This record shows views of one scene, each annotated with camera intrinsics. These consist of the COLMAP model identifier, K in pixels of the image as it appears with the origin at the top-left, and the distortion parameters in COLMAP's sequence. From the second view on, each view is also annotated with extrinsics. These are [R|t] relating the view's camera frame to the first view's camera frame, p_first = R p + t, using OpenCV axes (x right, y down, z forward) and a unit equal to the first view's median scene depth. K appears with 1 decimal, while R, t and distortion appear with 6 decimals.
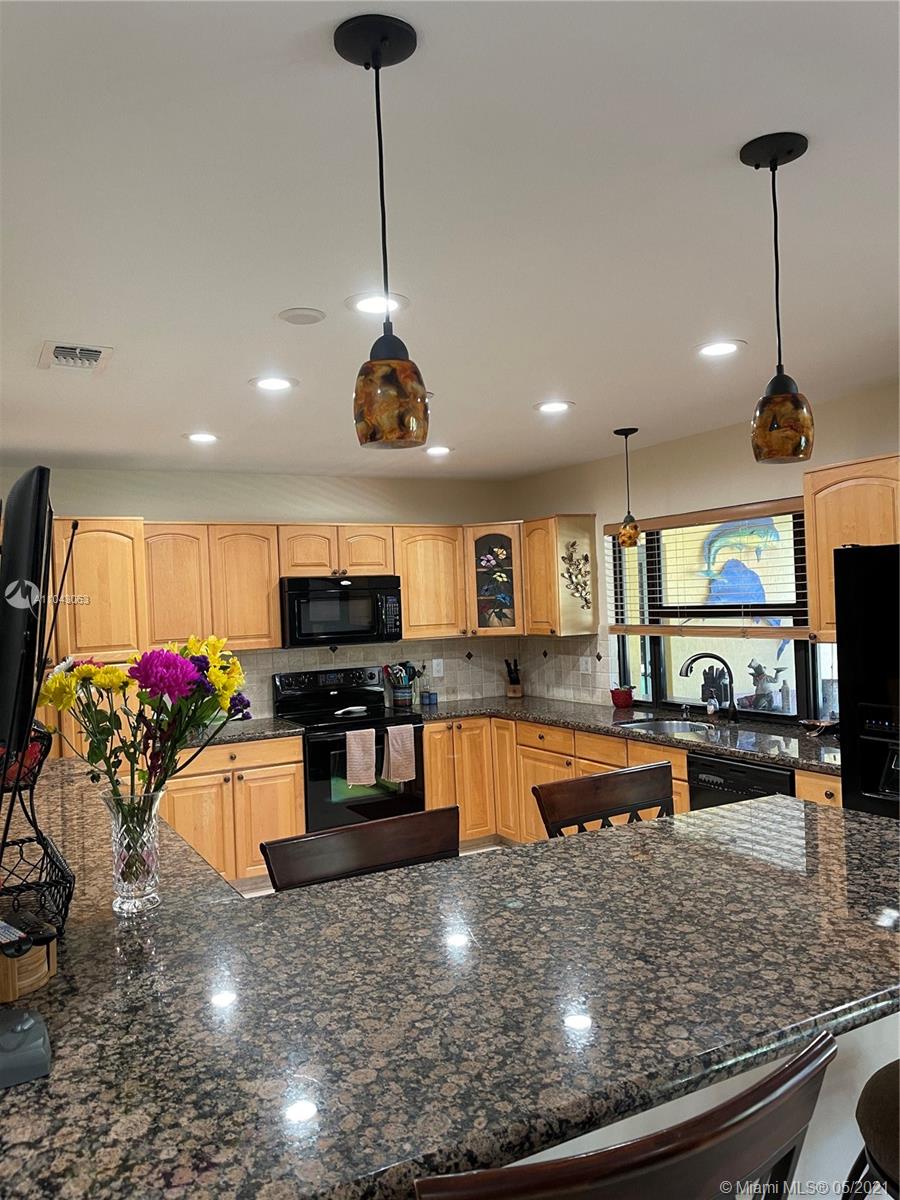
lens RADIAL K [[910.3, 0, 462.4], [0, 910.3, 600.9], [0, 0, 1]] dist [0.060408, -0.067161]
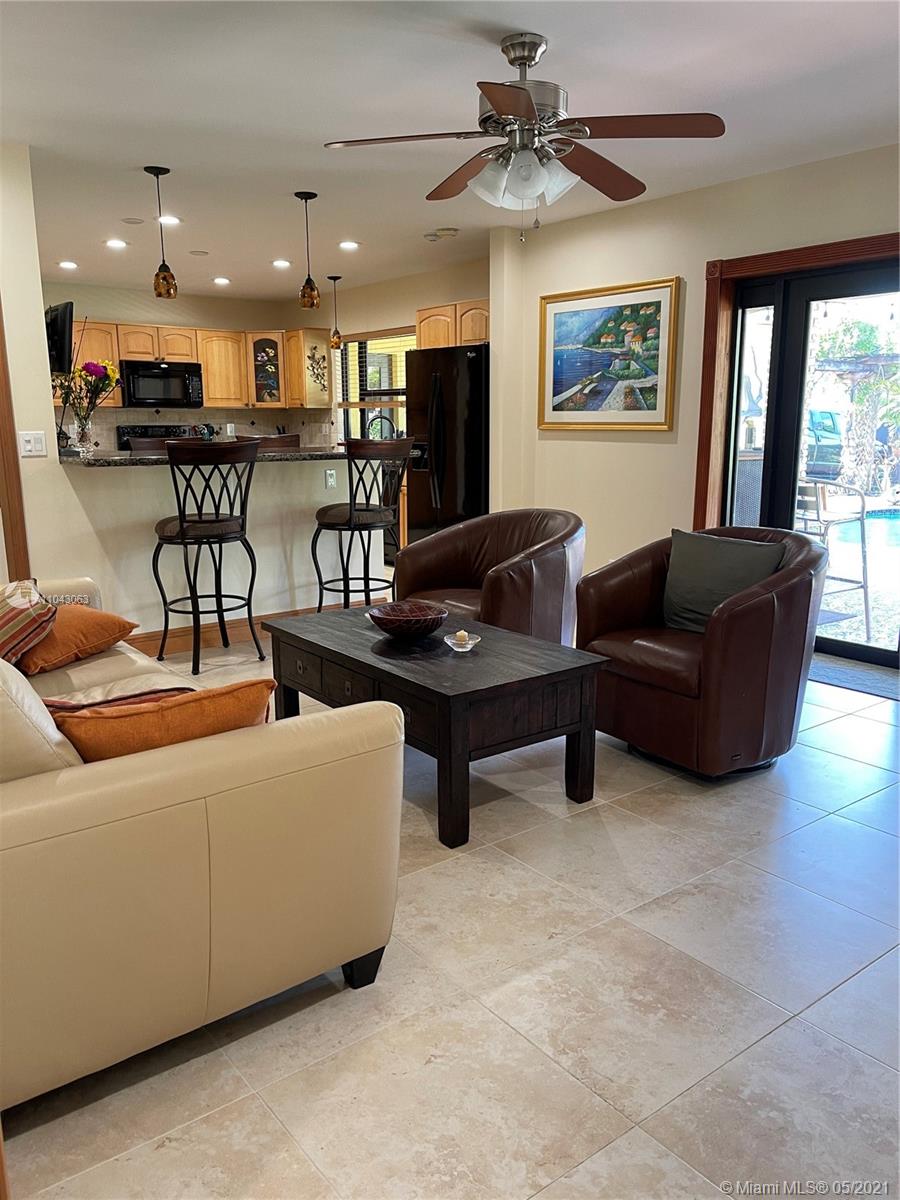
lens RADIAL K [[910.3, 0, 444.5], [0, 910.3, 597.3], [0, 0, 1]] dist [0.060408, -0.067161]
pose [[0.988086, 0.006166, 0.153779, 0.101408], [-0.034895, 0.982150, 0.184833, 0.059627], [-0.149894, -0.187997, 0.970664, -0.632630]]
